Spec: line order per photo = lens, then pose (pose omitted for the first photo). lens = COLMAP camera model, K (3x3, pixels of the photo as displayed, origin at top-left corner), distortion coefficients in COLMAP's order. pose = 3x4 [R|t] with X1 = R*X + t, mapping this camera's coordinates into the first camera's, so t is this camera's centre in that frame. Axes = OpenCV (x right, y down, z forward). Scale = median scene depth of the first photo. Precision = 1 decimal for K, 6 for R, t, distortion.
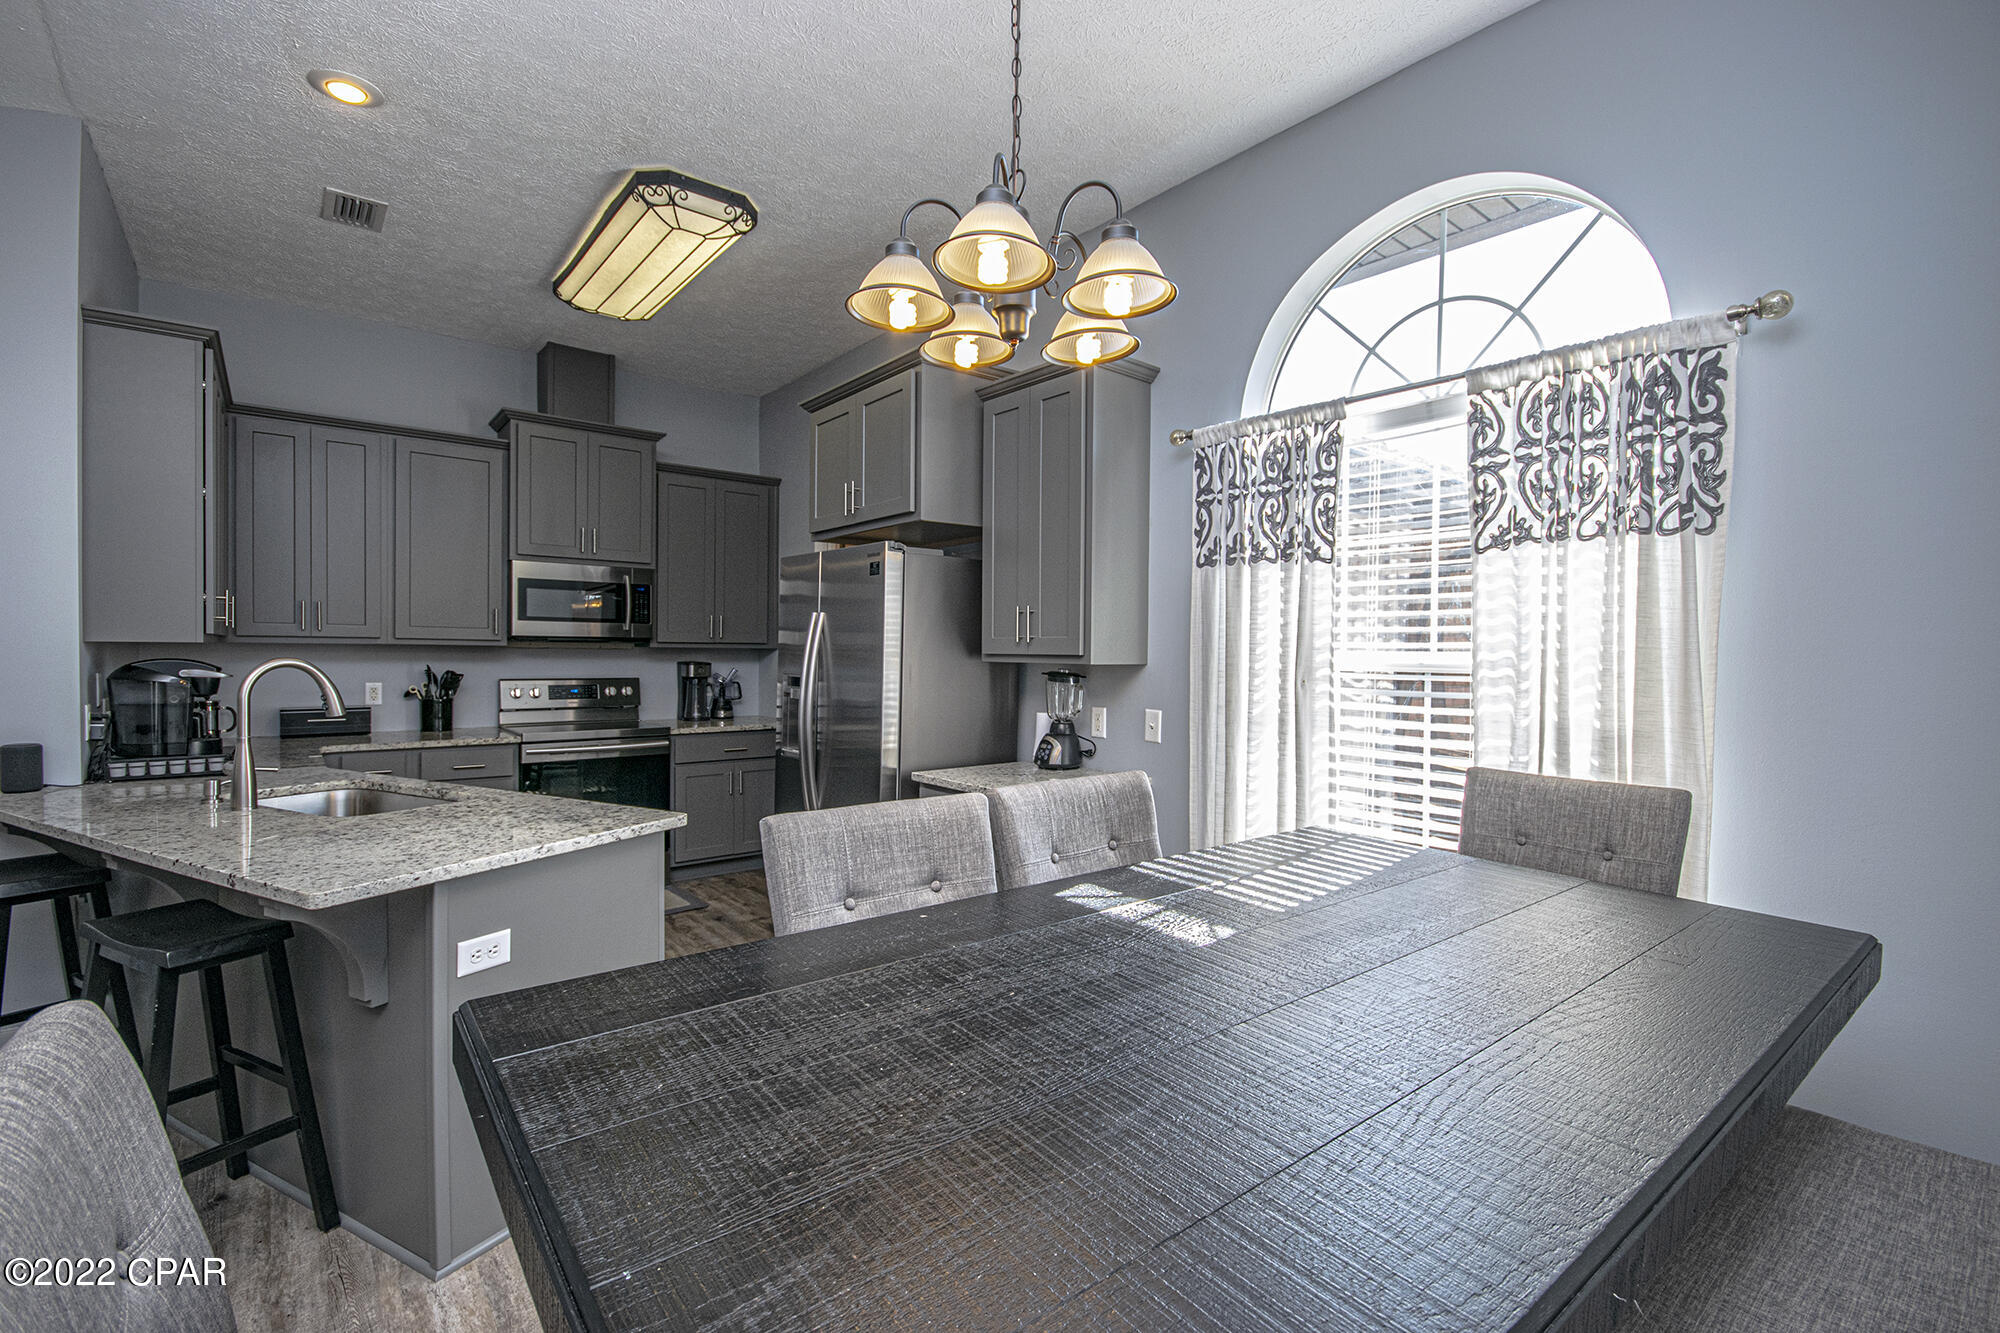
lens RADIAL K [[885.8, 0, 1001.2], [0, 885.8, 664.5], [0, 0, 1]] dist [0.001665, -0.000498]
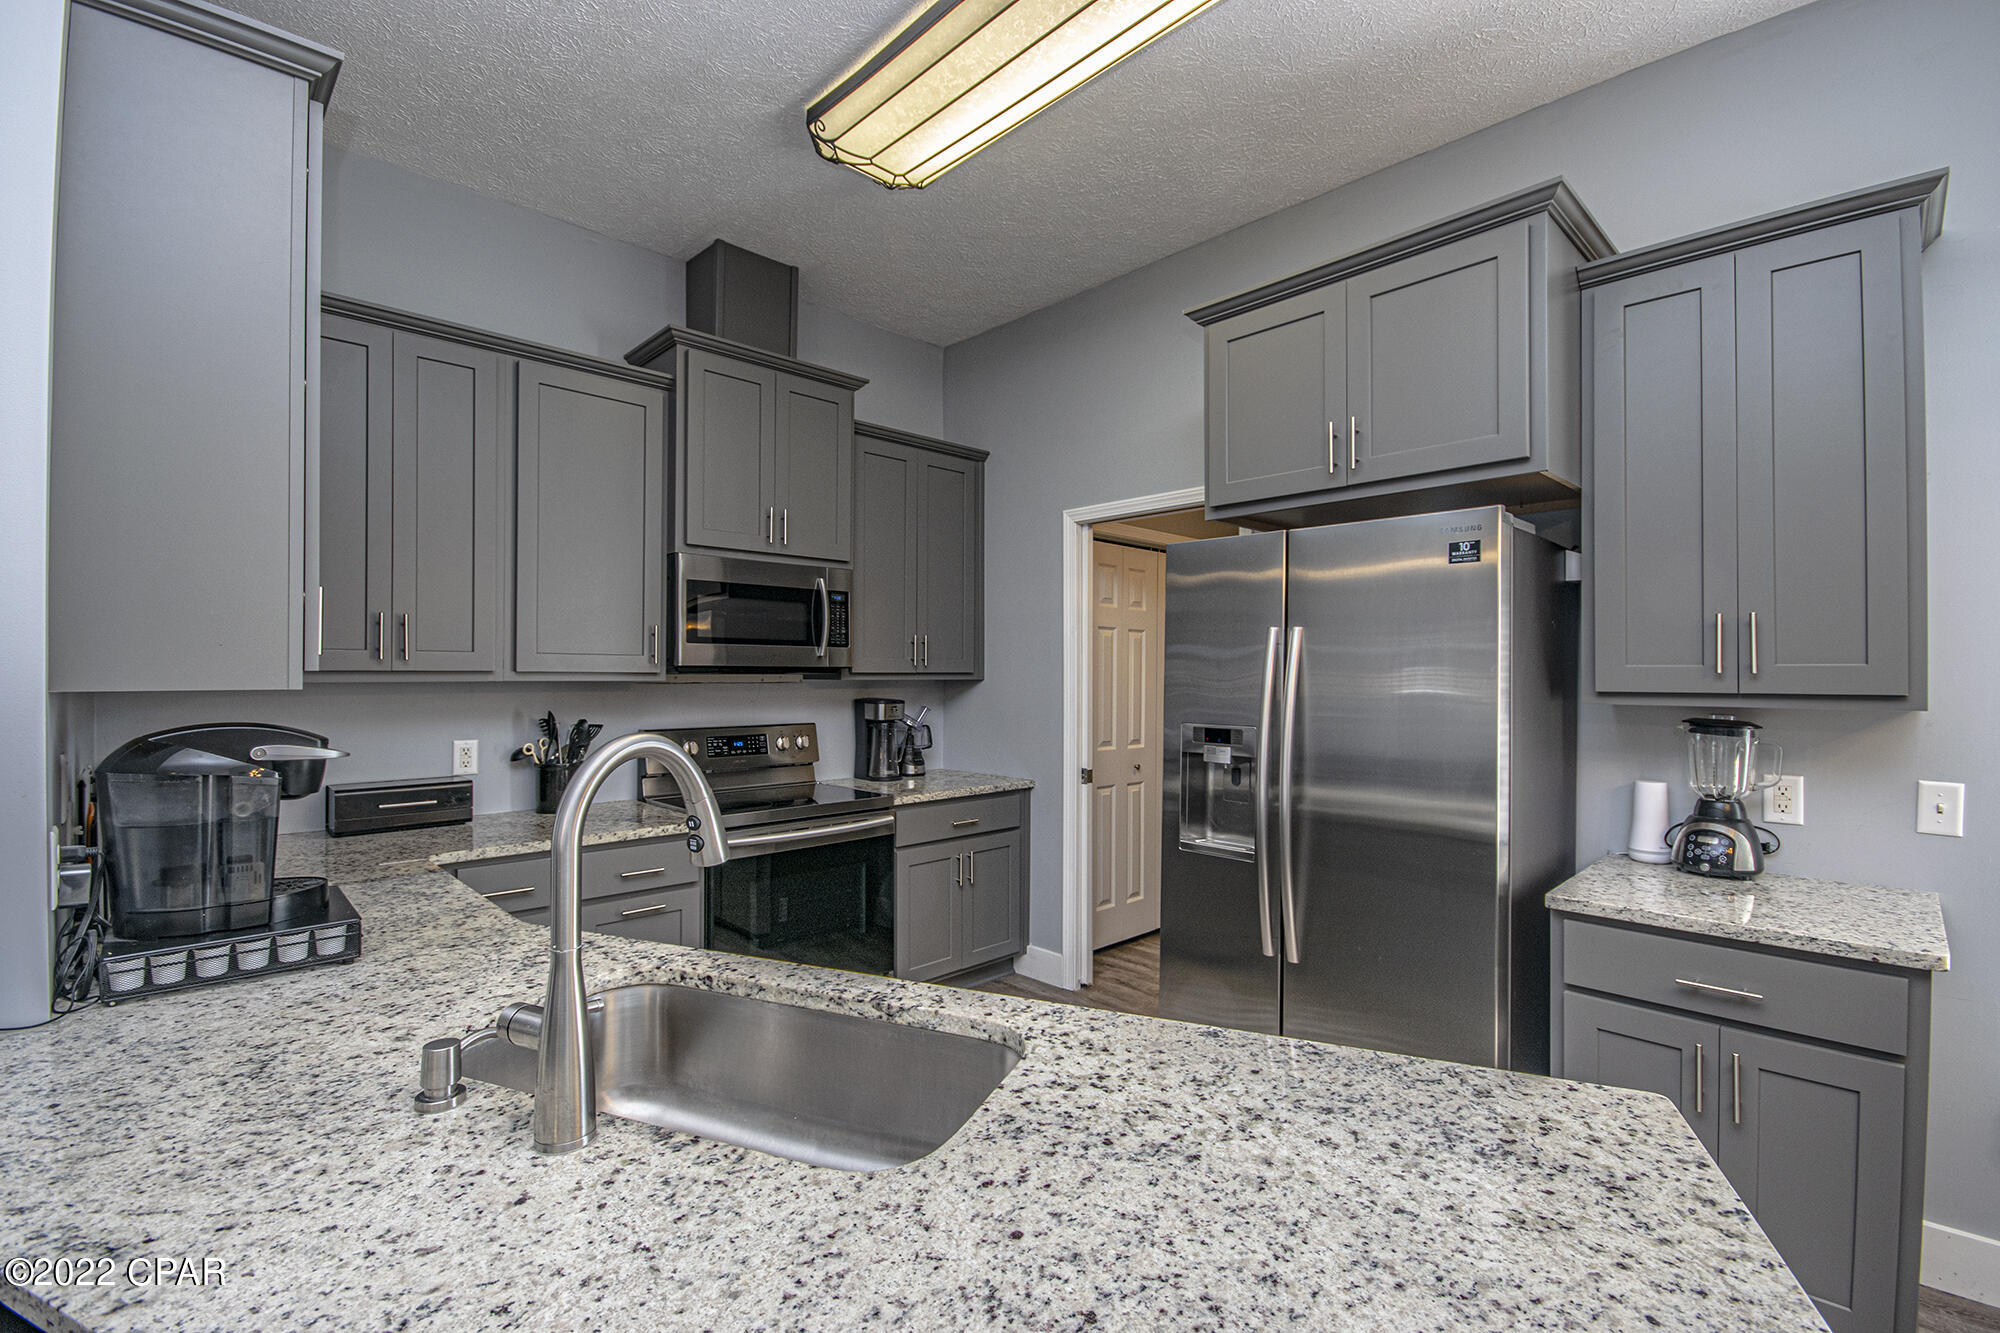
lens RADIAL K [[885.8, 0, 1001.3], [0, 885.8, 662.1], [0, 0, 1]] dist [0.001665, -0.000498]
pose [[0.996114, -0.008088, 0.087703, -0.367404], [0.010438, 0.999598, -0.026368, -0.015254], [-0.087454, 0.027181, 0.995798, 0.314648]]
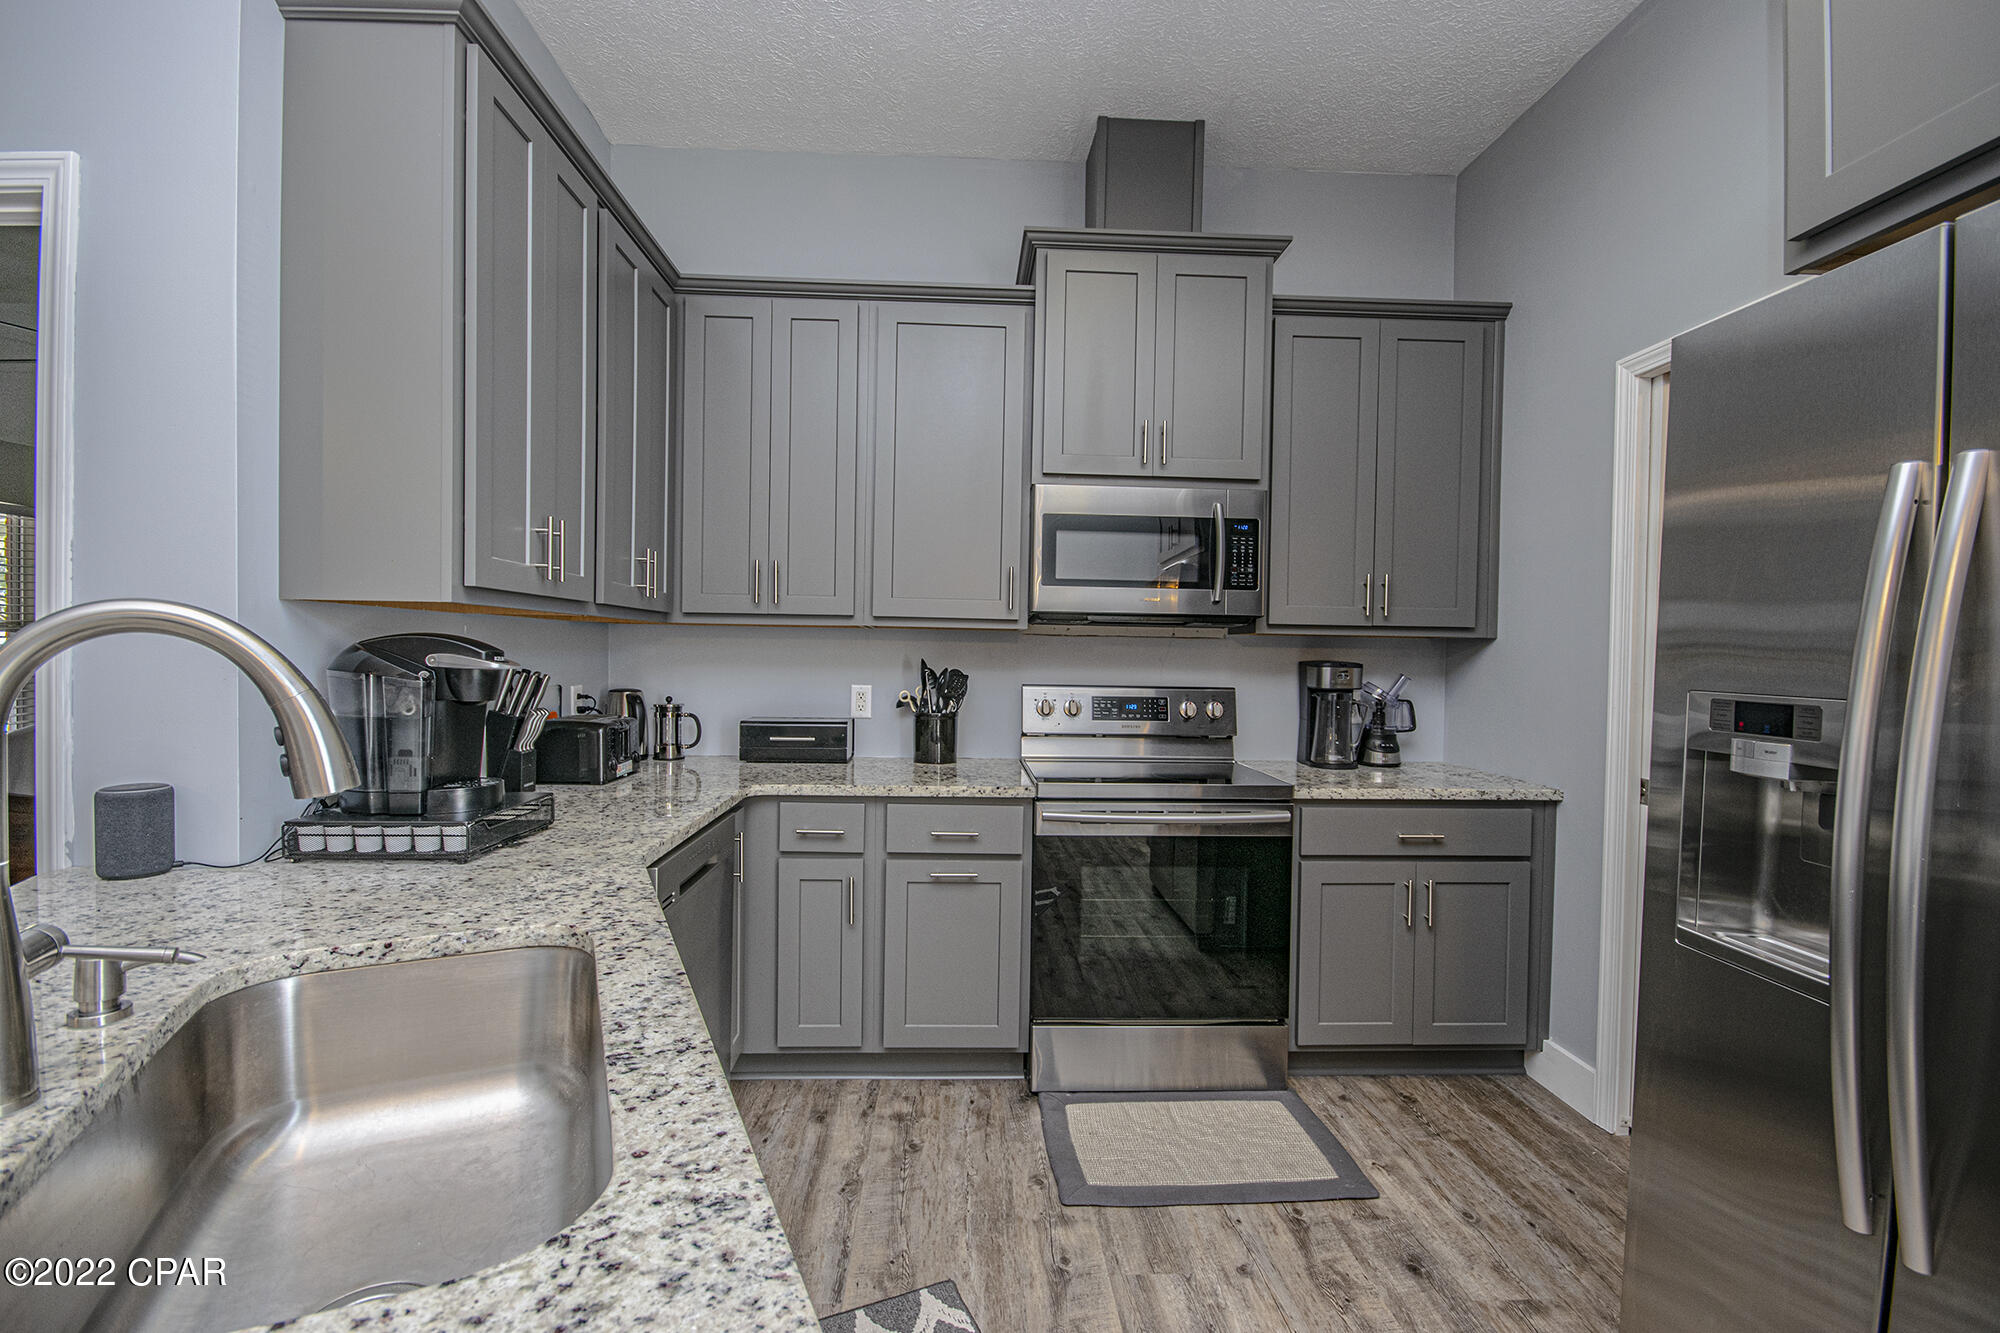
lens RADIAL K [[885.8, 0, 996.8], [0, 885.8, 663.4], [0, 0, 1]] dist [0.001665, -0.000498]
pose [[0.803155, 0.010412, -0.595679, -0.216548], [-0.017007, 0.999840, -0.005454, 0.005755], [0.595528, 0.014511, 0.803204, 0.507014]]
